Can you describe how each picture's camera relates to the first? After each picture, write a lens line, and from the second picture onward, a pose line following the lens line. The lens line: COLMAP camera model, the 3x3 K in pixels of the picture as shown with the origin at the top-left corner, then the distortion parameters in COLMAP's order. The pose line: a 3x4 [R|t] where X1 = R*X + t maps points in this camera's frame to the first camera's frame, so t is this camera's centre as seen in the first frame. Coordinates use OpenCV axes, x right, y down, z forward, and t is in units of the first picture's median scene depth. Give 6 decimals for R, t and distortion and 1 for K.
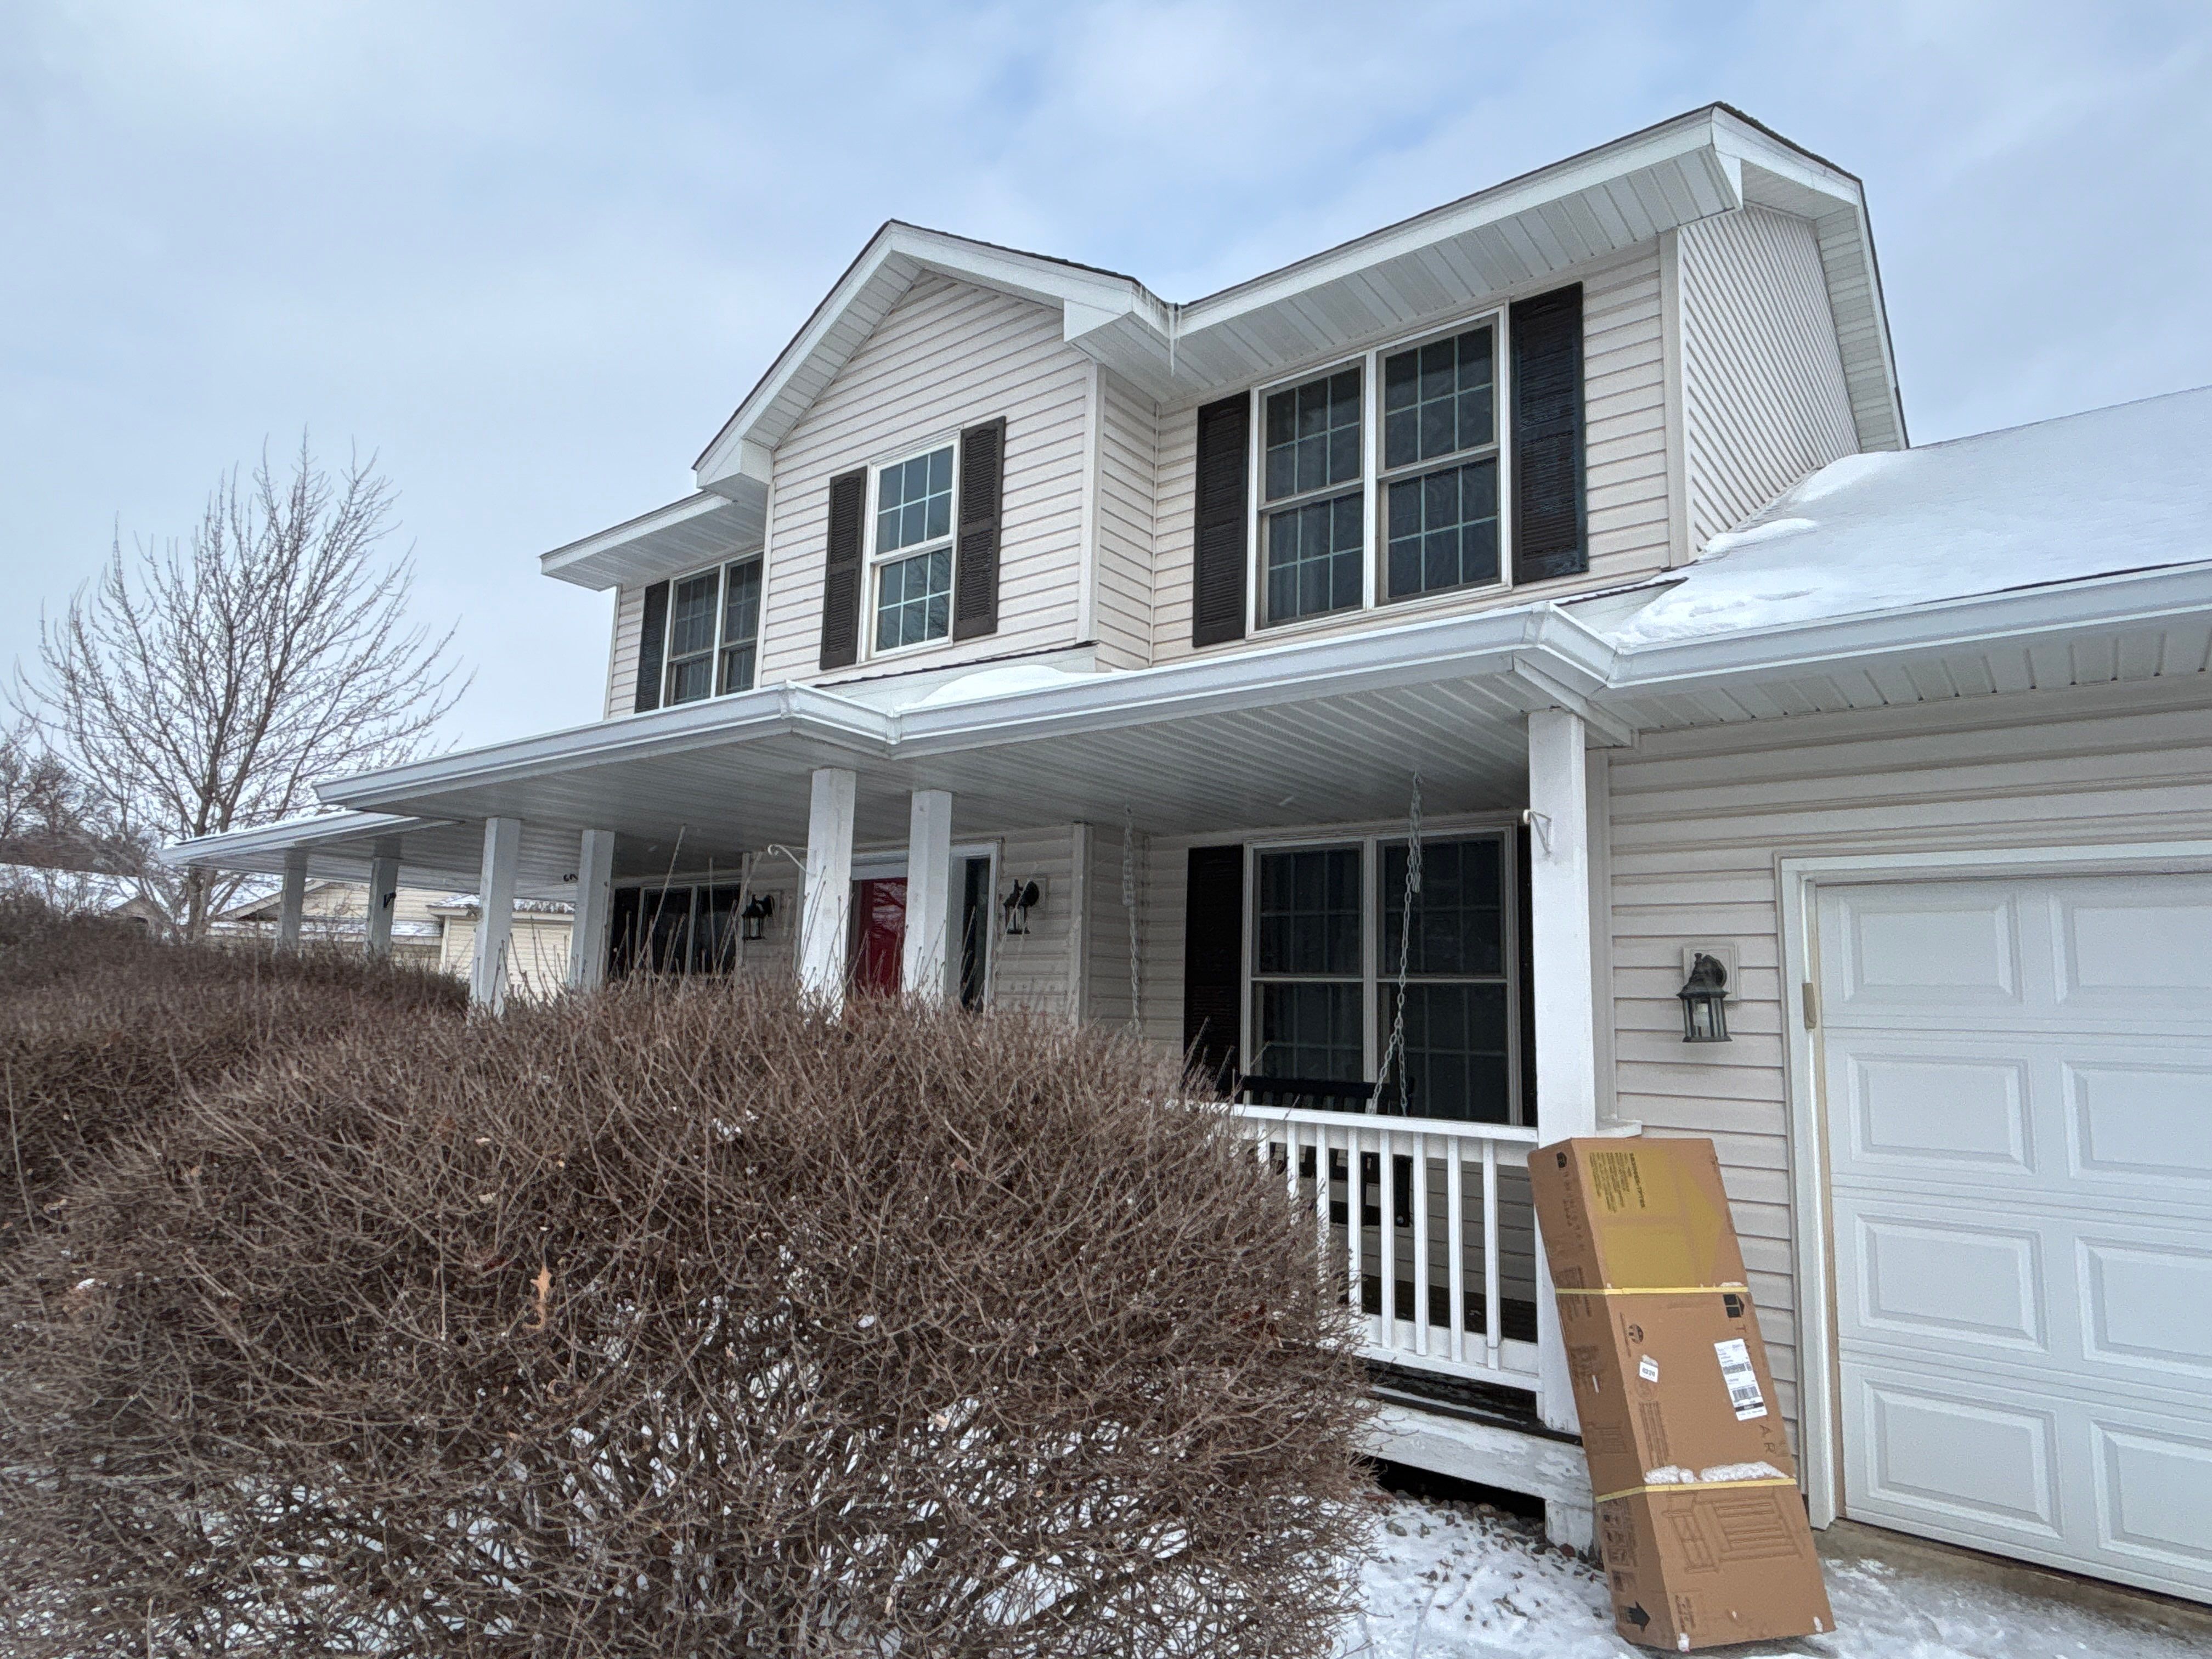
lens RADIAL K [[1268.9, 0, 1118.5], [0, 1268.9, 840.0], [0, 0, 1]] dist [-0.009993, 0.001718]
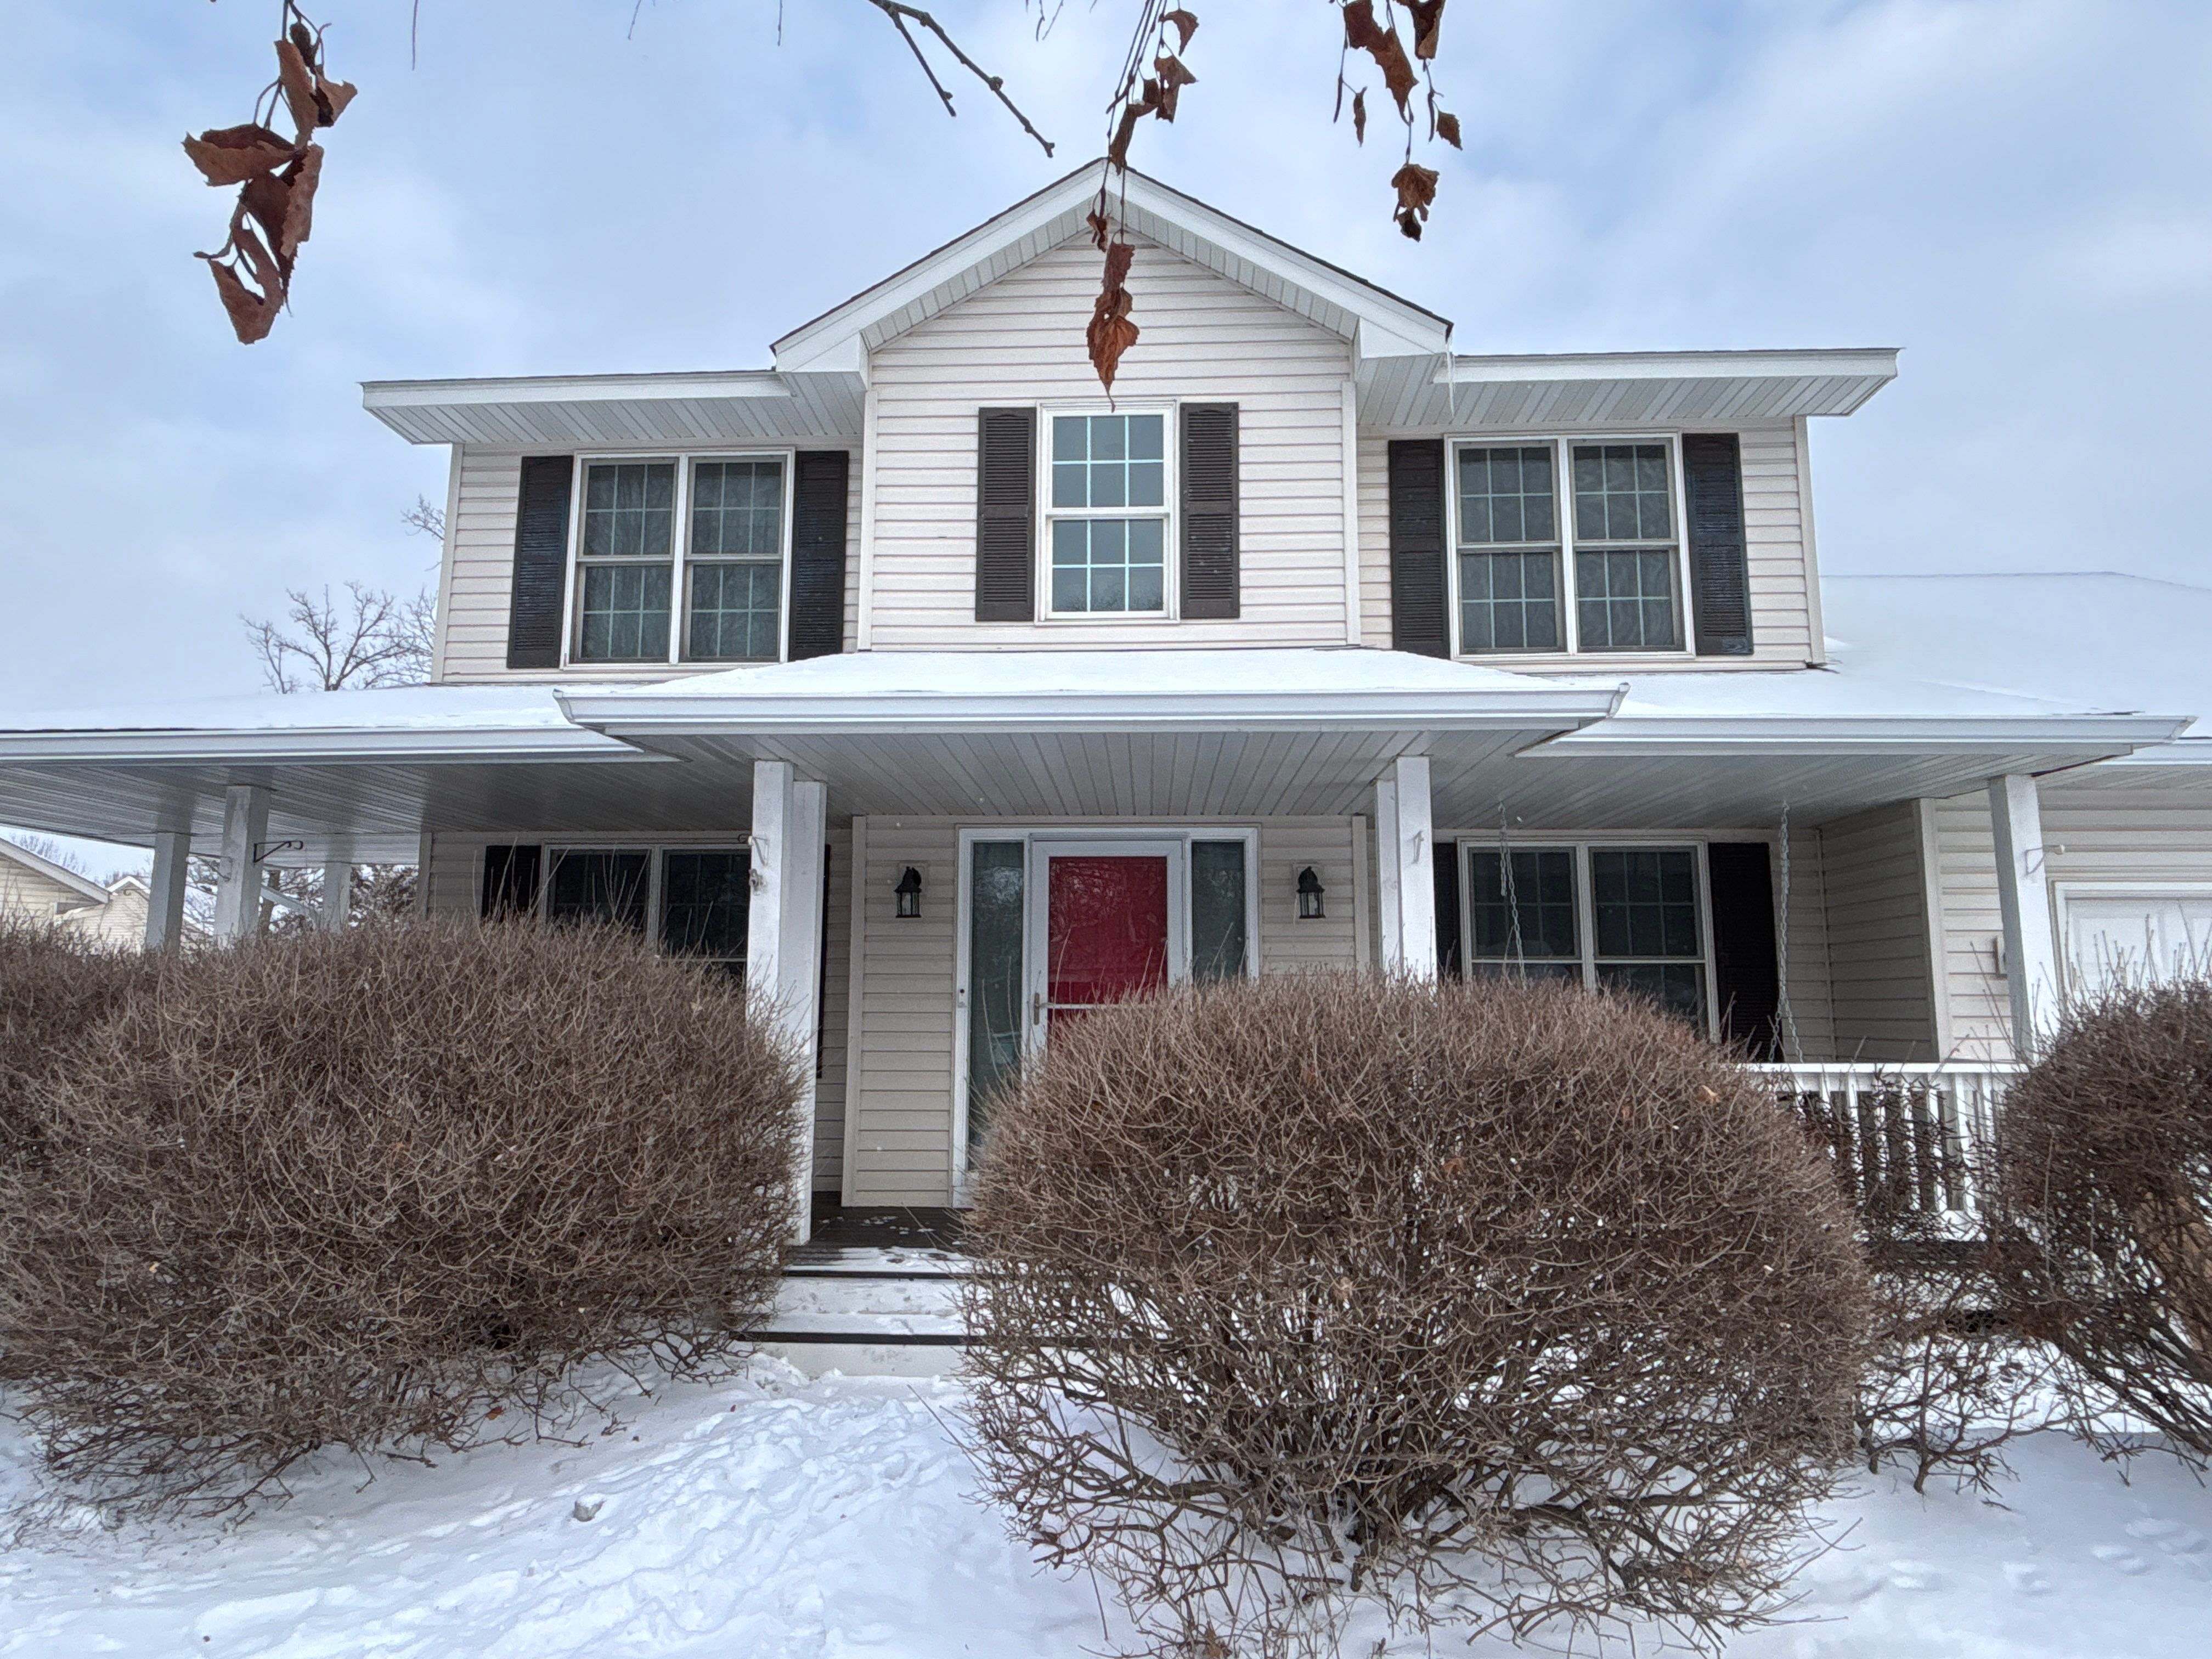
lens RADIAL K [[1268.9, 0, 1123.0], [0, 1268.9, 836.4], [0, 0, 1]] dist [-0.009993, 0.001718]
pose [[0.810274, 0.058361, 0.583138, -0.685370], [-0.052403, 0.998258, -0.027092, 0.036296], [-0.583704, -0.008606, 0.811921, 0.226554]]
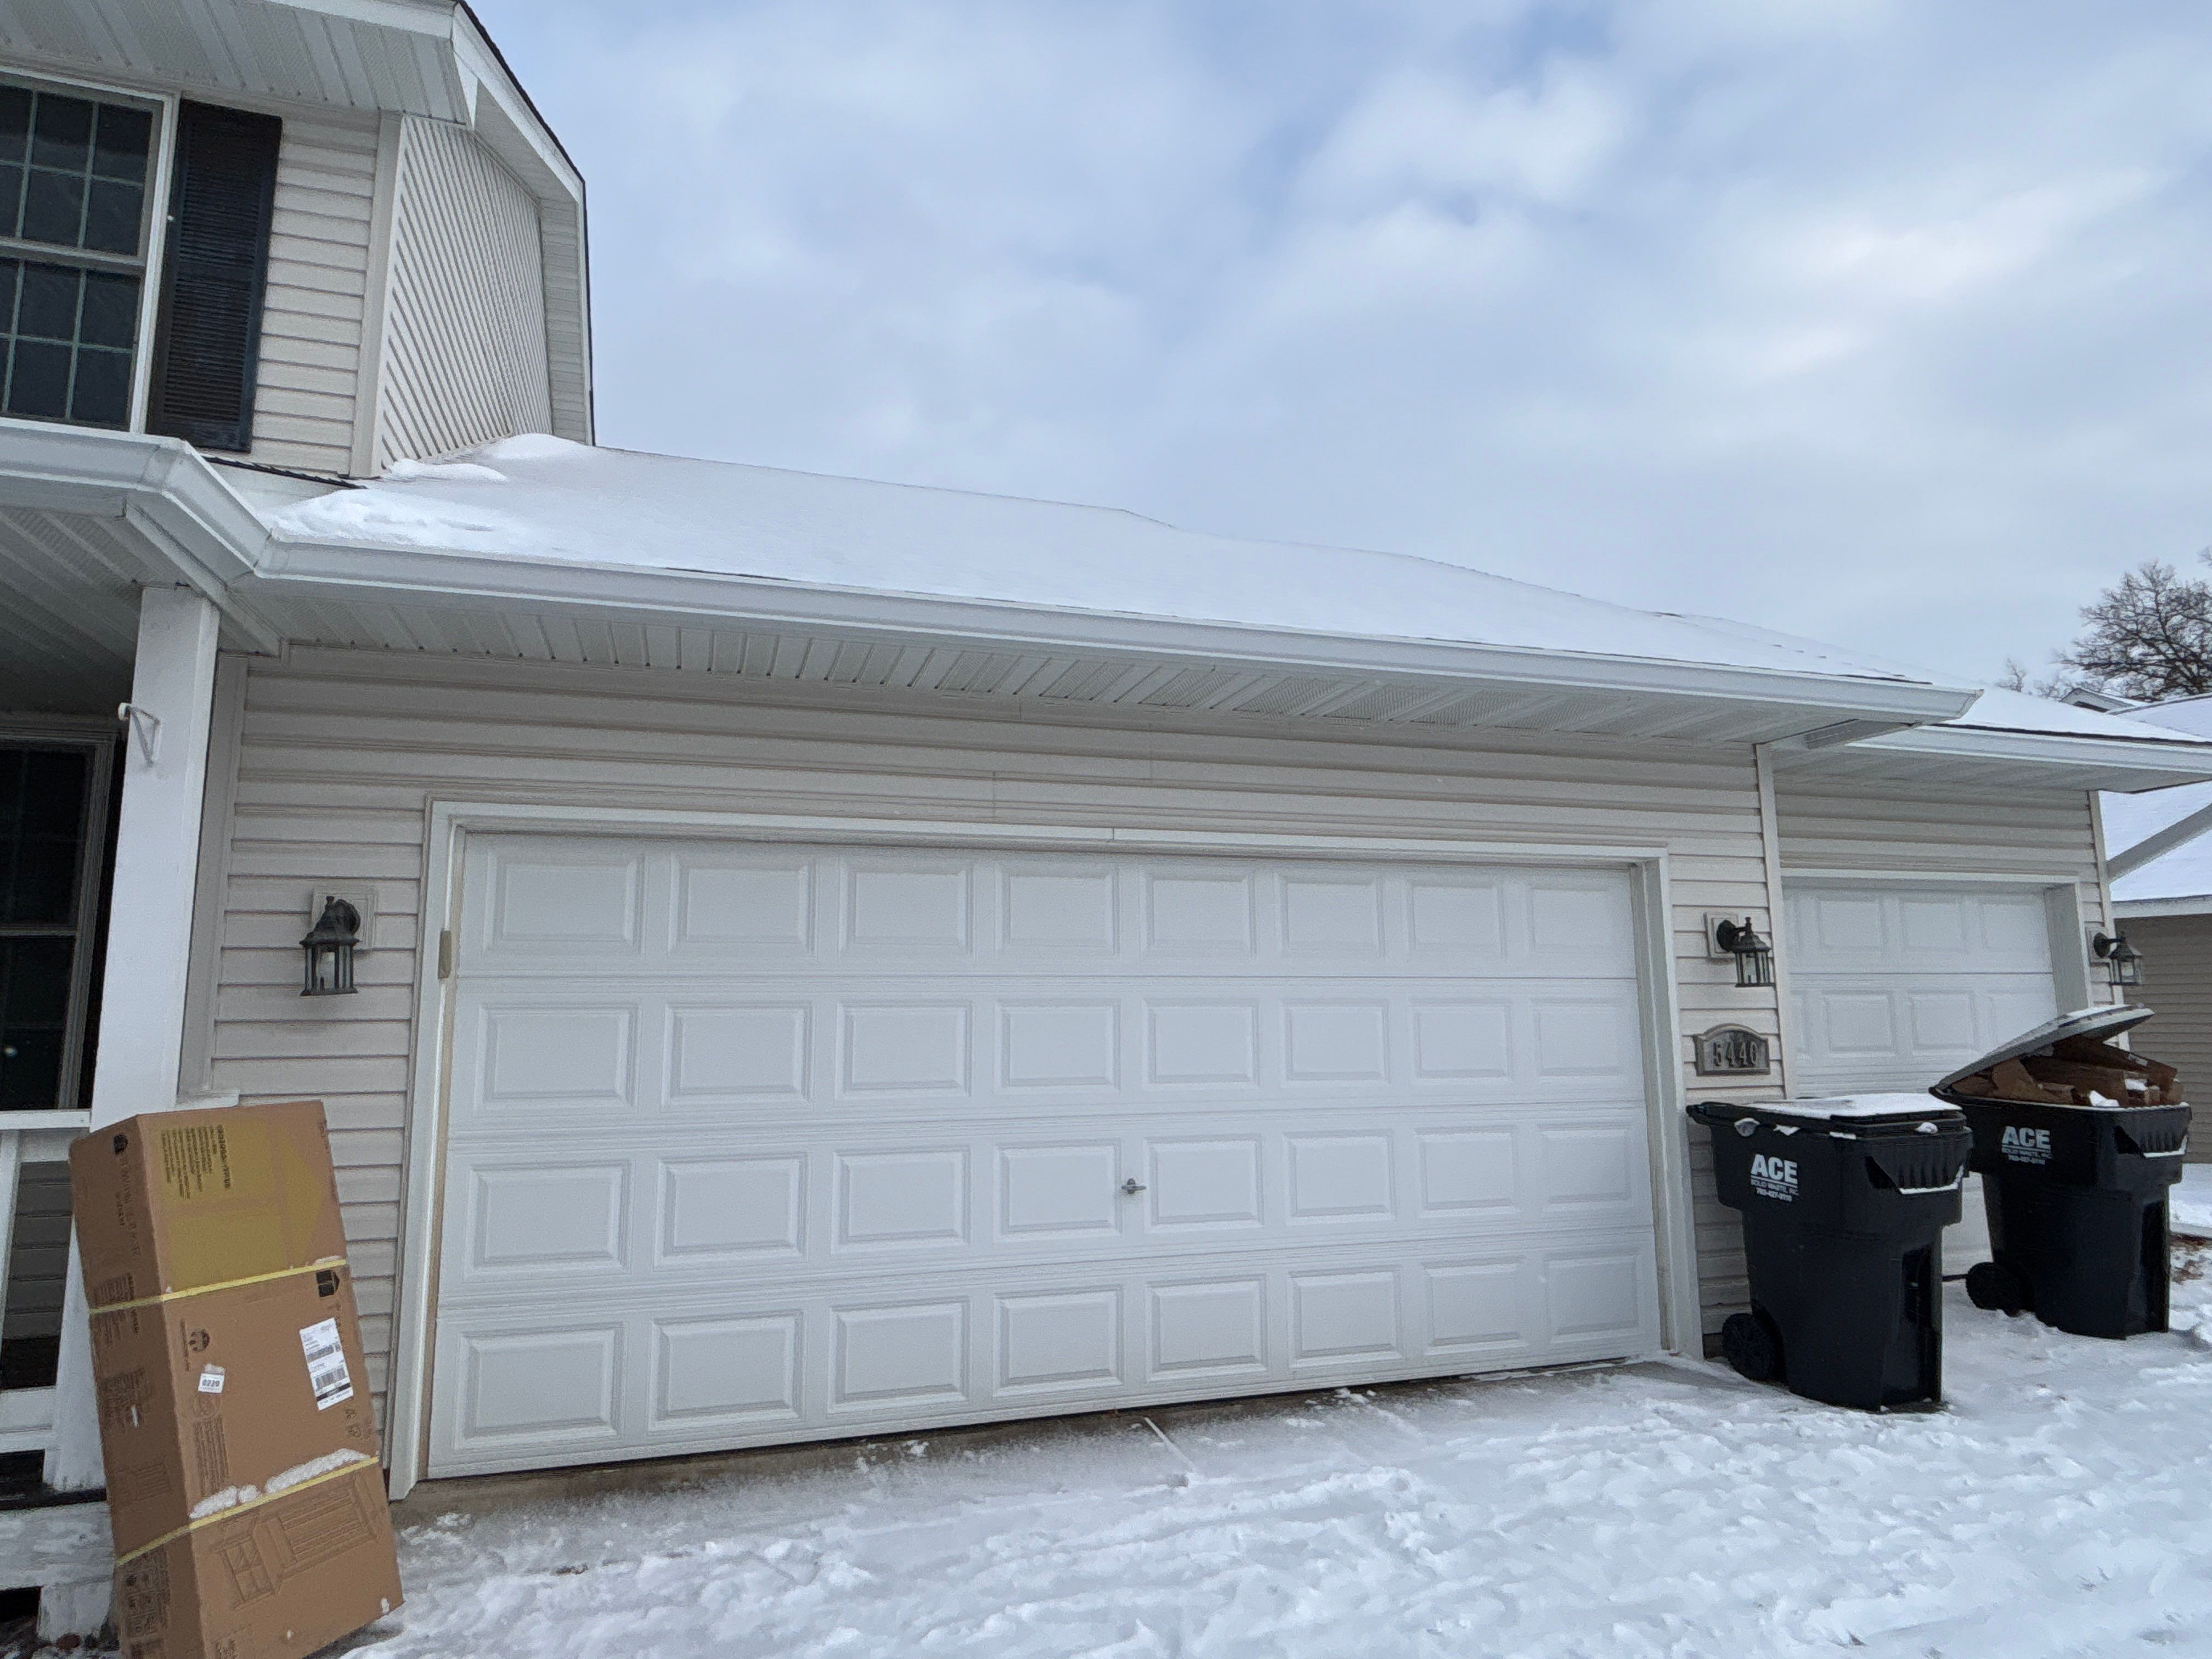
lens RADIAL K [[1268.9, 0, 1087.5], [0, 1268.9, 828.2], [0, 0, 1]] dist [-0.009993, 0.001718]
pose [[0.569023, 0.083347, 0.818087, 0.027098], [-0.097307, 0.994685, -0.033657, 0.020214], [-0.816544, -0.060454, 0.574109, 0.052712]]
